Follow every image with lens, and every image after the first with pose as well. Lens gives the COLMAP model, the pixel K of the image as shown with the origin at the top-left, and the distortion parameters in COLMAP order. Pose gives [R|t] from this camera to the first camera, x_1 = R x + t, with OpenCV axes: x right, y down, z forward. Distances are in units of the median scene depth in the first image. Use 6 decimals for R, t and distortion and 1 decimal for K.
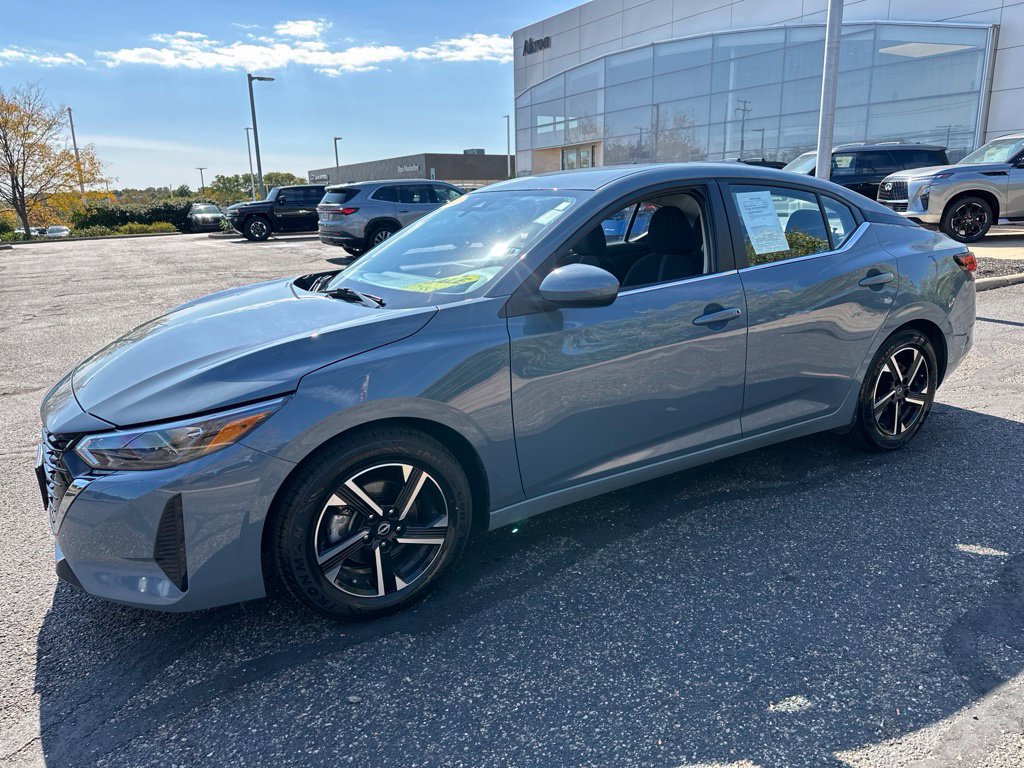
lens RADIAL K [[721.7, 0, 511.8], [0, 721.7, 385.5], [0, 0, 1]] dist [0.037264, -0.051233]
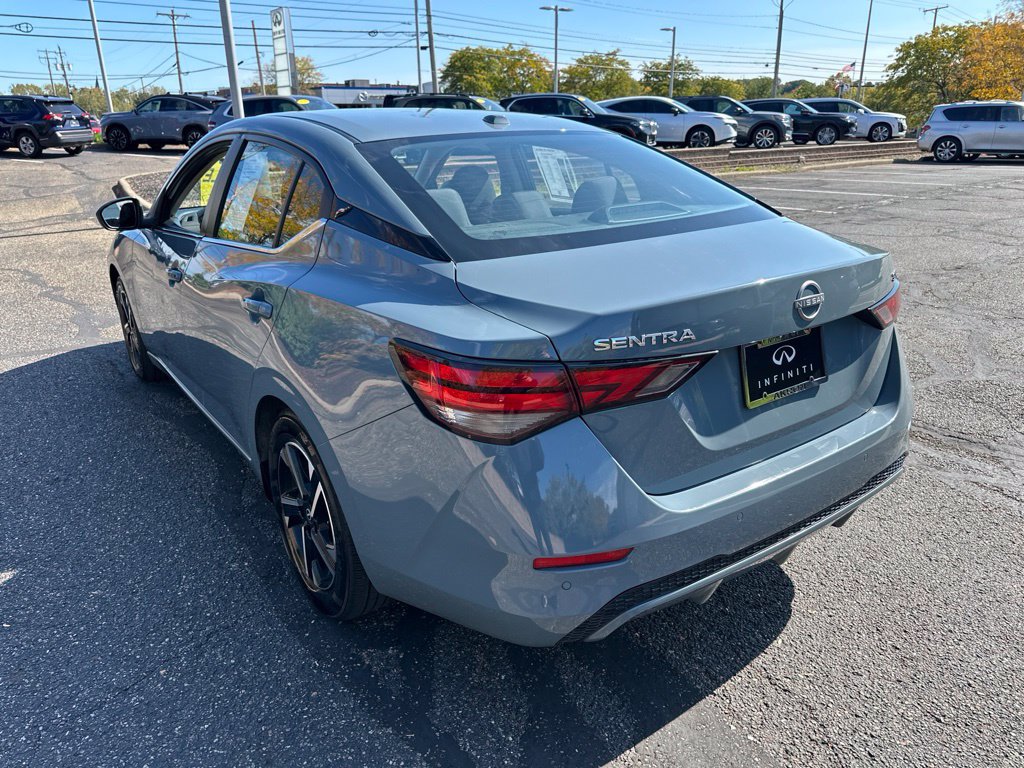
lens RADIAL K [[721.7, 0, 507.7], [0, 721.7, 382.3], [0, 0, 1]] dist [0.037264, -0.051233]
pose [[0.089851, 0.361025, -0.928218, 0.121186], [-0.236551, 0.913054, 0.332229, -0.037144], [0.967456, 0.189720, 0.167439, 0.119187]]
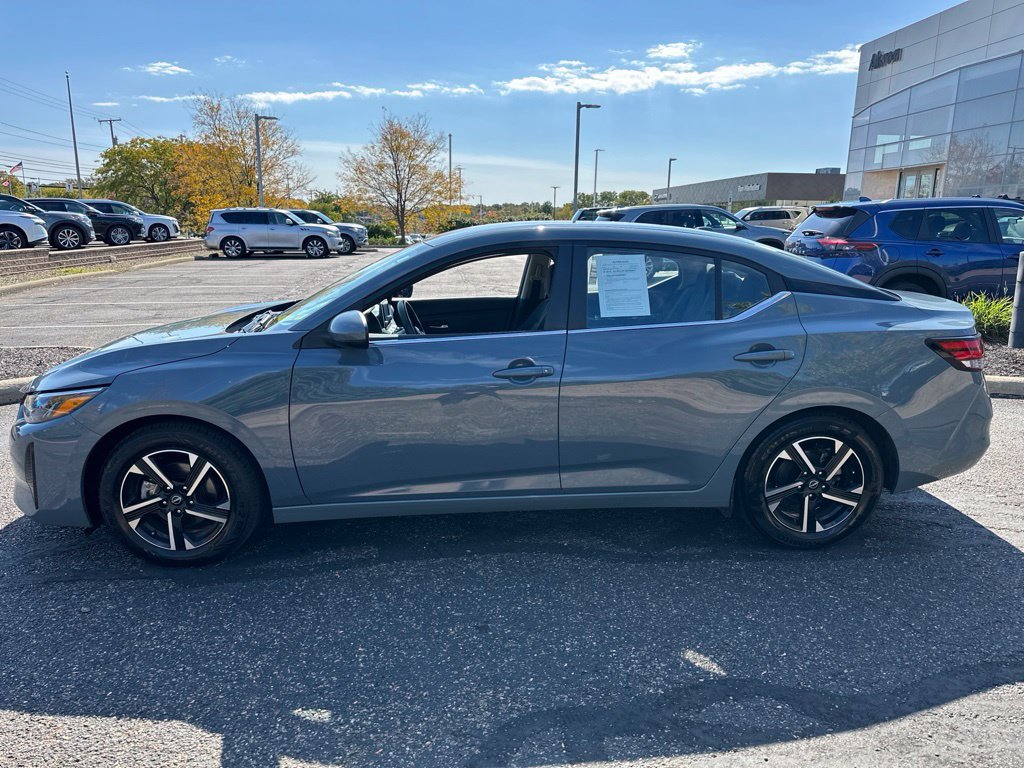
lens RADIAL K [[721.7, 0, 506.6], [0, 721.7, 387.4], [0, 0, 1]] dist [0.037264, -0.051233]
pose [[0.891729, 0.135515, -0.431805, 0.065074], [-0.144237, 0.989462, 0.012659, -0.007580], [0.428971, 0.050994, 0.901878, 0.004685]]
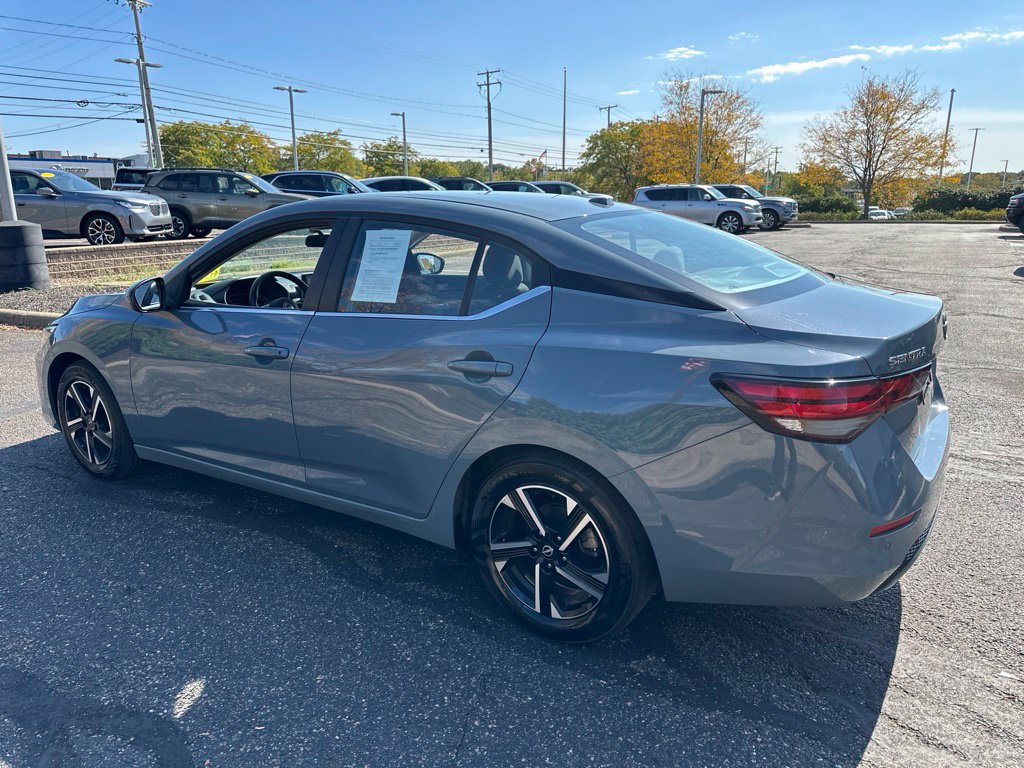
lens RADIAL K [[721.7, 0, 509.1], [0, 721.7, 378.5], [0, 0, 1]] dist [0.037264, -0.051233]
pose [[0.447560, 0.242744, -0.860677, 0.118408], [-0.228152, 0.961598, 0.152567, -0.026241], [0.864660, 0.128082, 0.485755, 0.073456]]
